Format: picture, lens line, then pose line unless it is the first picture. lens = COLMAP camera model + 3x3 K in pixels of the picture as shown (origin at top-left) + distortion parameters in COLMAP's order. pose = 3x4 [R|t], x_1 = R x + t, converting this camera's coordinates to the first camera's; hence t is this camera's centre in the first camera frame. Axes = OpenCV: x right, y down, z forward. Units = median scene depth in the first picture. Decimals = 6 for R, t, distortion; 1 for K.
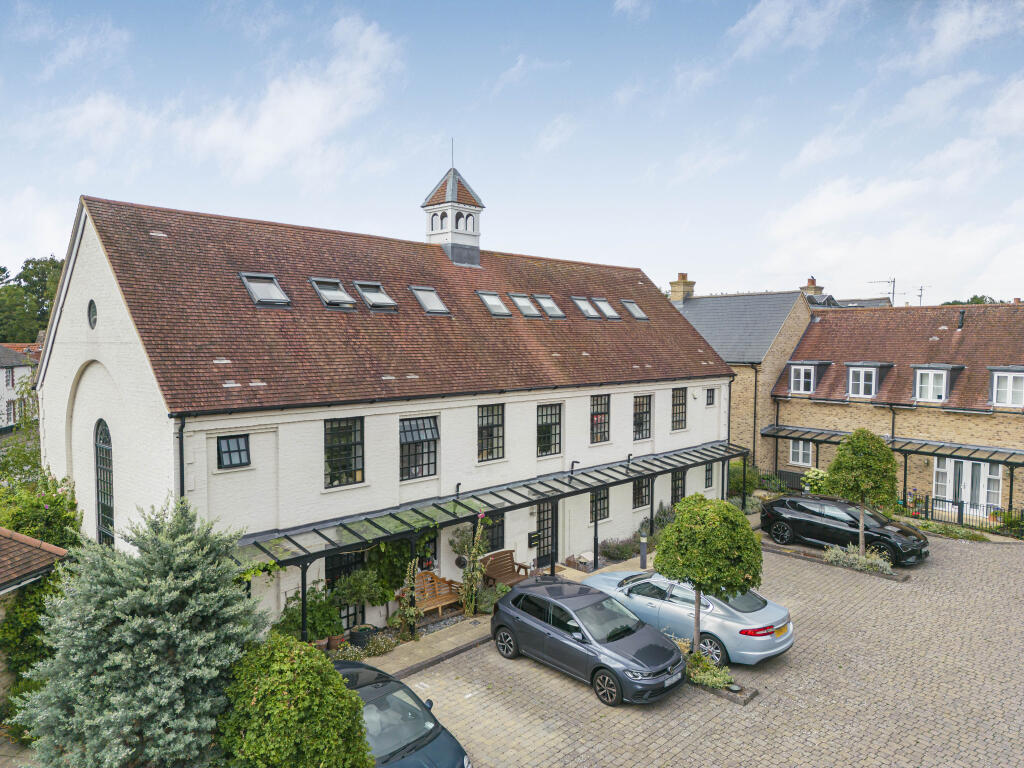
lens RADIAL K [[720.4, 0, 512.0], [0, 720.4, 384.0], [0, 0, 1]] dist [0.071249, -0.079577]
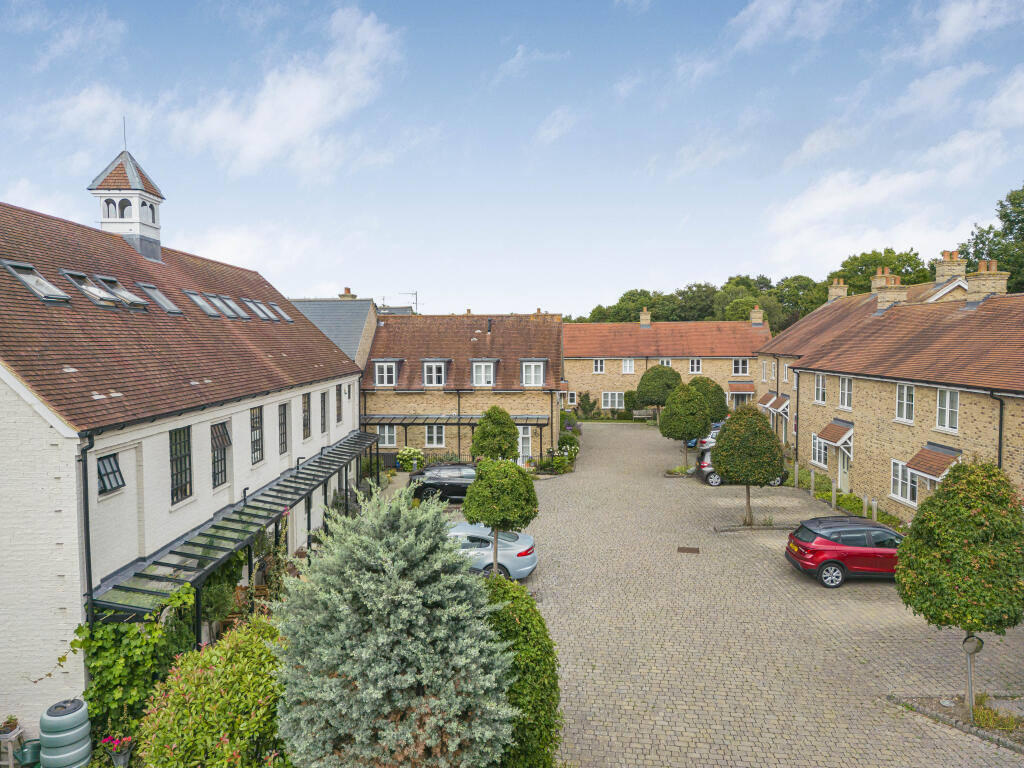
lens RADIAL K [[720.4, 0, 512.0], [0, 720.4, 384.0], [0, 0, 1]] dist [0.071249, -0.079577]
pose [[0.702659, -0.050312, 0.709746, -0.402892], [0.052261, 0.998452, 0.019039, -0.002783], [-0.709605, 0.023715, 0.704201, 0.032137]]
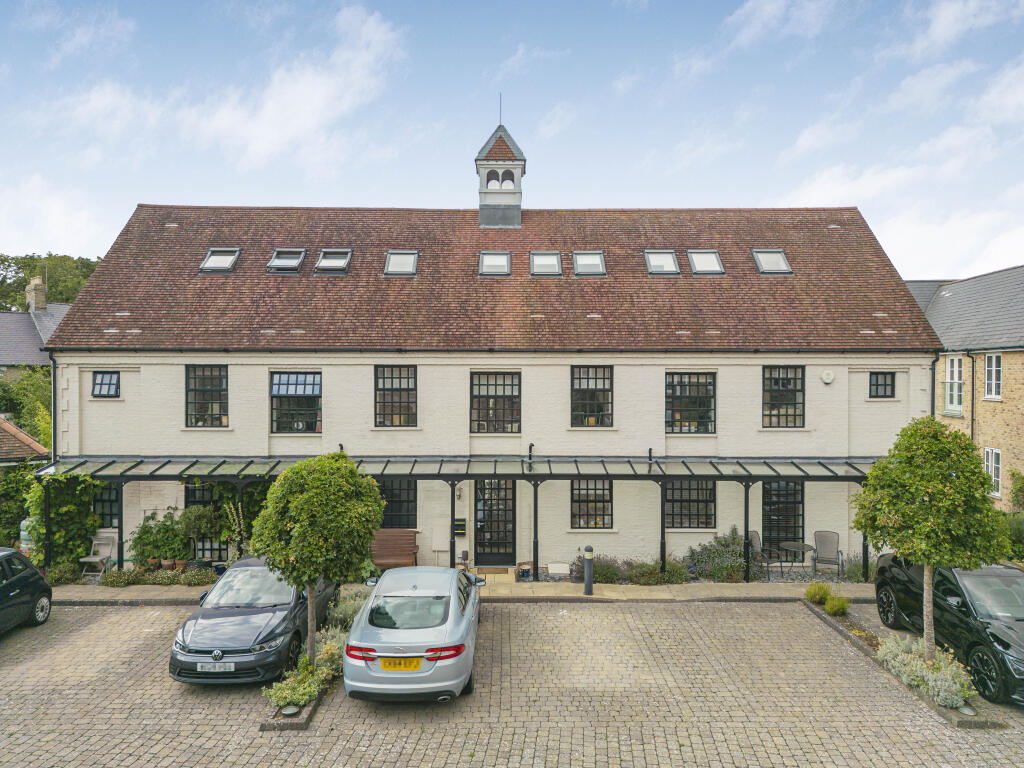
lens RADIAL K [[720.4, 0, 512.0], [0, 720.4, 384.0], [0, 0, 1]] dist [0.071249, -0.079577]
pose [[0.702750, 0.007928, -0.711392, 0.596730], [-0.045134, 0.998420, -0.033460, 0.062885], [0.710003, 0.055622, 0.701998, 0.381571]]
